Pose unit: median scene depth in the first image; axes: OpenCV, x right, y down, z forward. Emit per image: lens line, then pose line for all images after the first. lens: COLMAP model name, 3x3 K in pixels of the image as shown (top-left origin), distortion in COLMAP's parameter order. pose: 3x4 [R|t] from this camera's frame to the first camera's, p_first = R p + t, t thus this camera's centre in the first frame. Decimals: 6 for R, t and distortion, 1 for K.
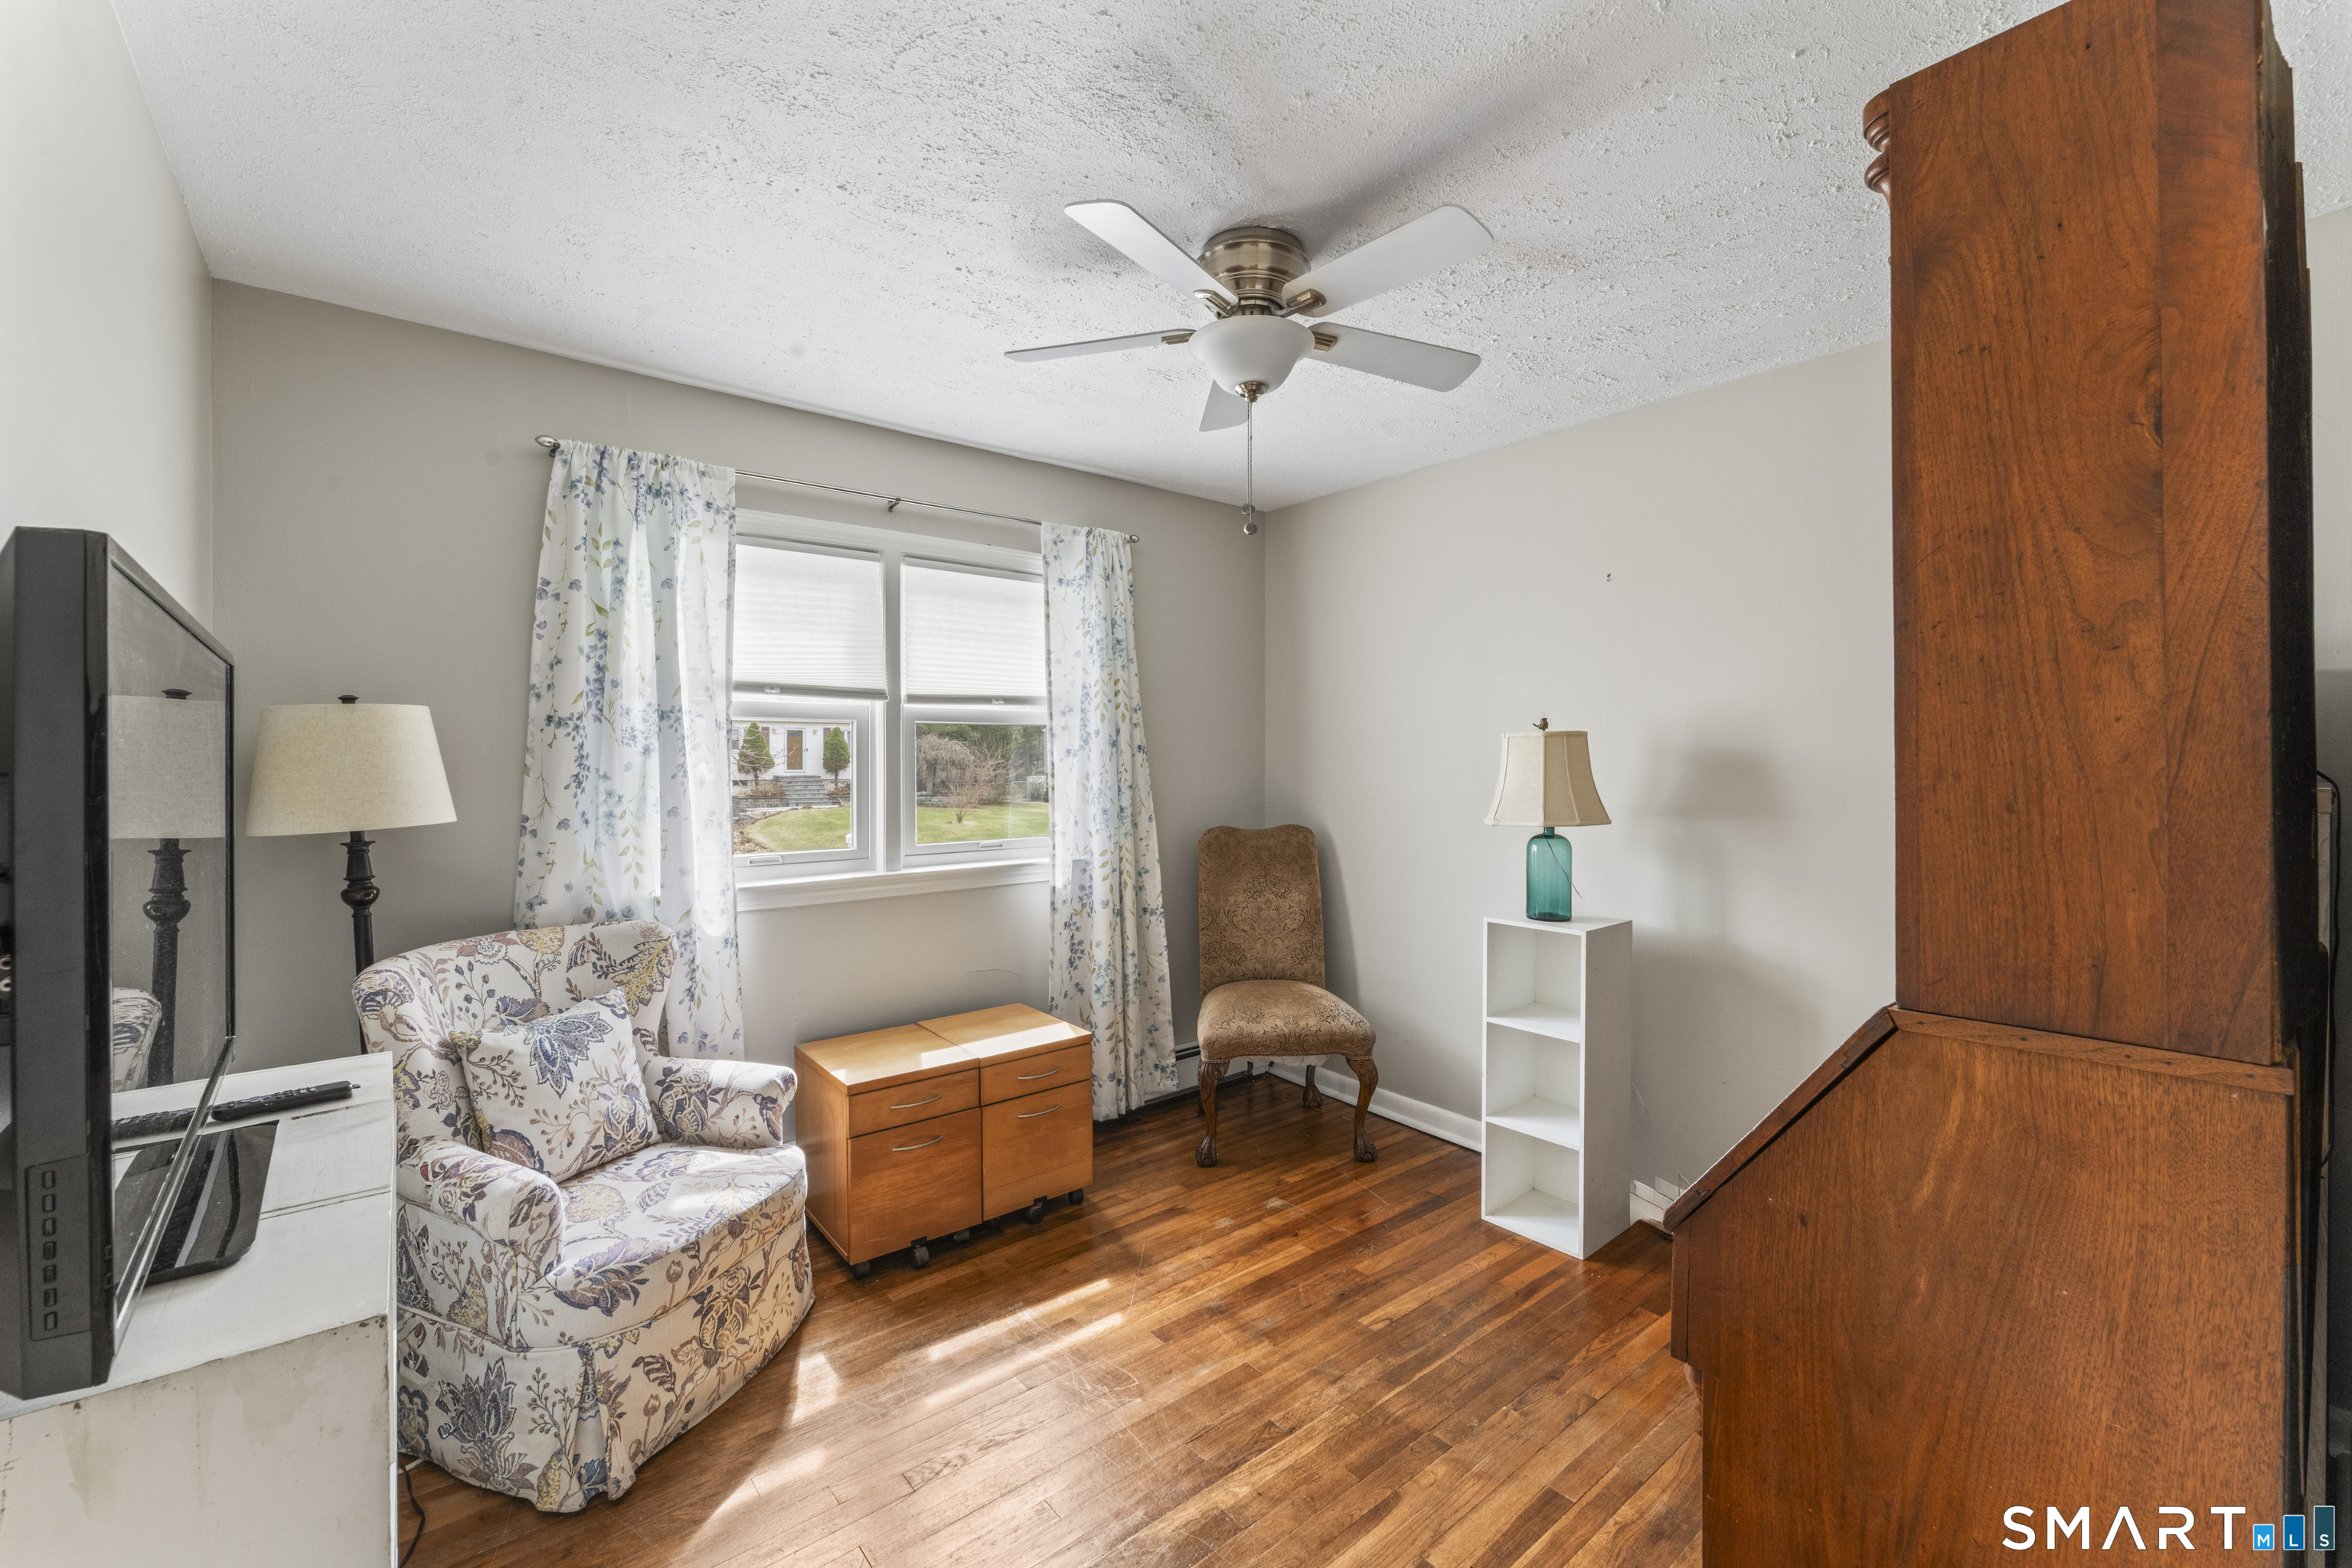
lens RADIAL K [[952.6, 0, 1183.1], [0, 952.6, 779.4], [0, 0, 1]] dist [0.000253, 0.004702]
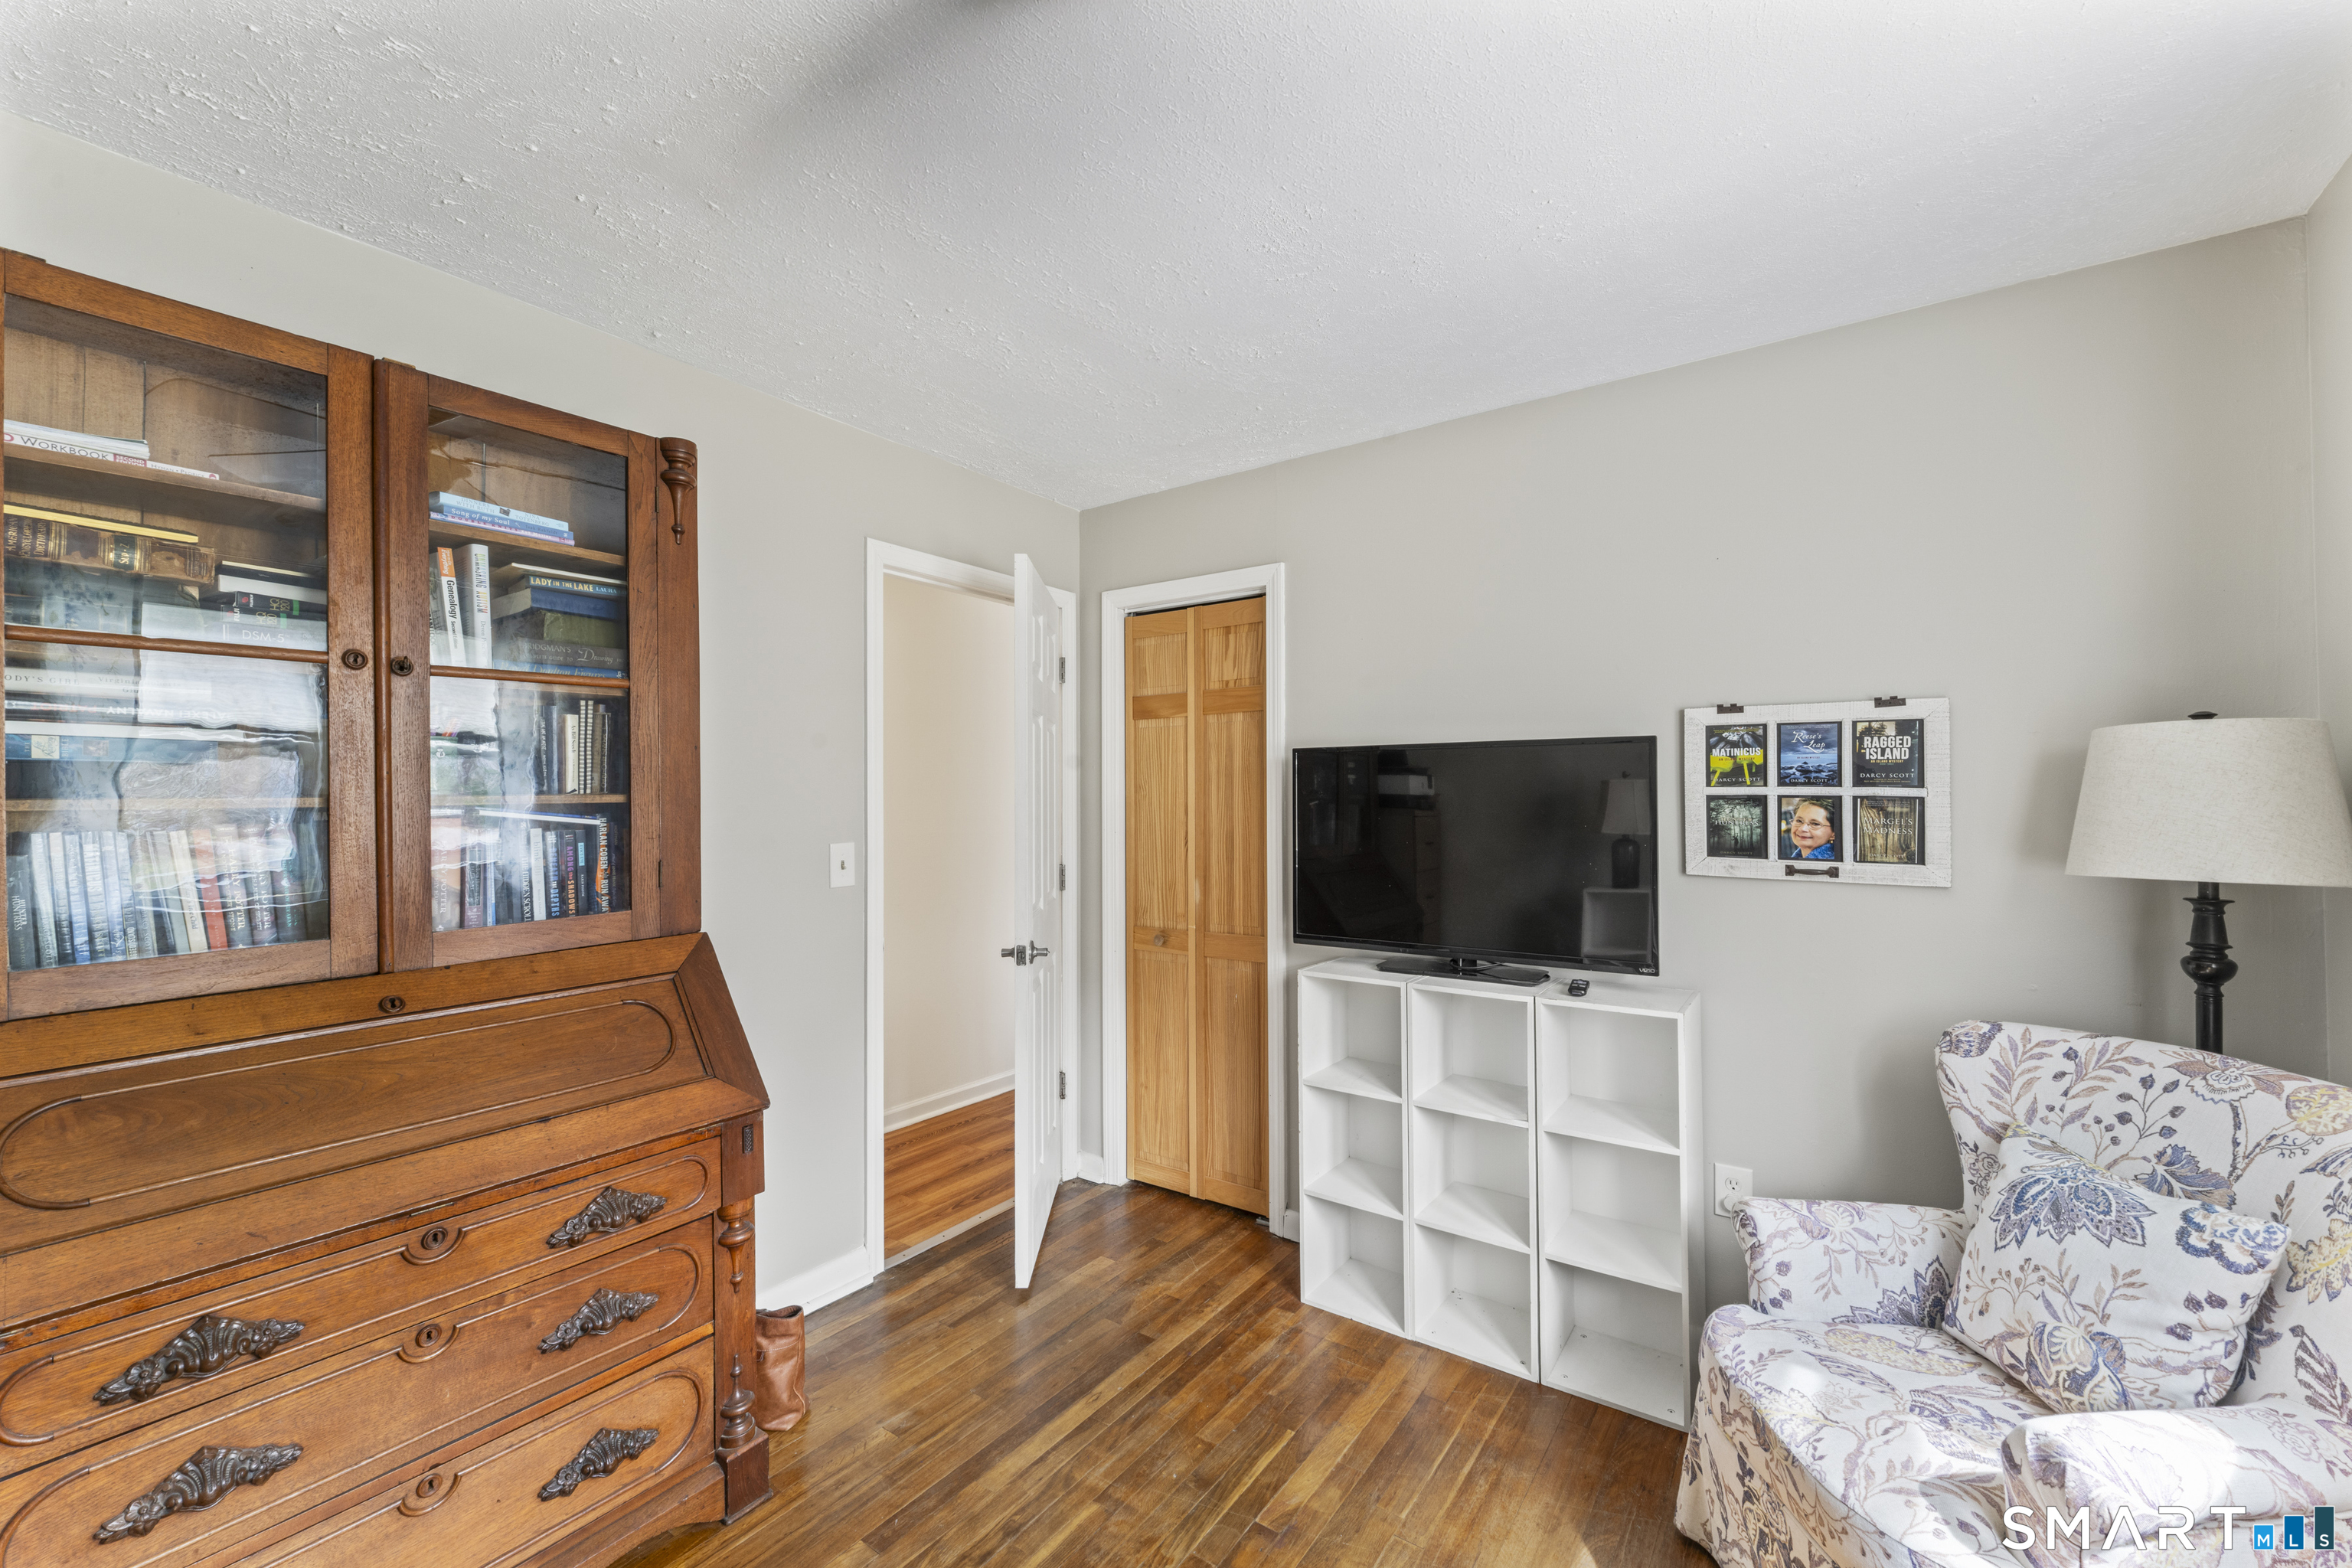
lens RADIAL K [[952.6, 0, 1183.1], [0, 952.6, 779.4], [0, 0, 1]] dist [0.000253, 0.004702]
pose [[-0.970145, 0.008610, -0.242373, 0.136590], [0.010161, 0.999935, -0.005150, -0.036009], [0.242313, -0.007459, -0.970170, 1.536189]]
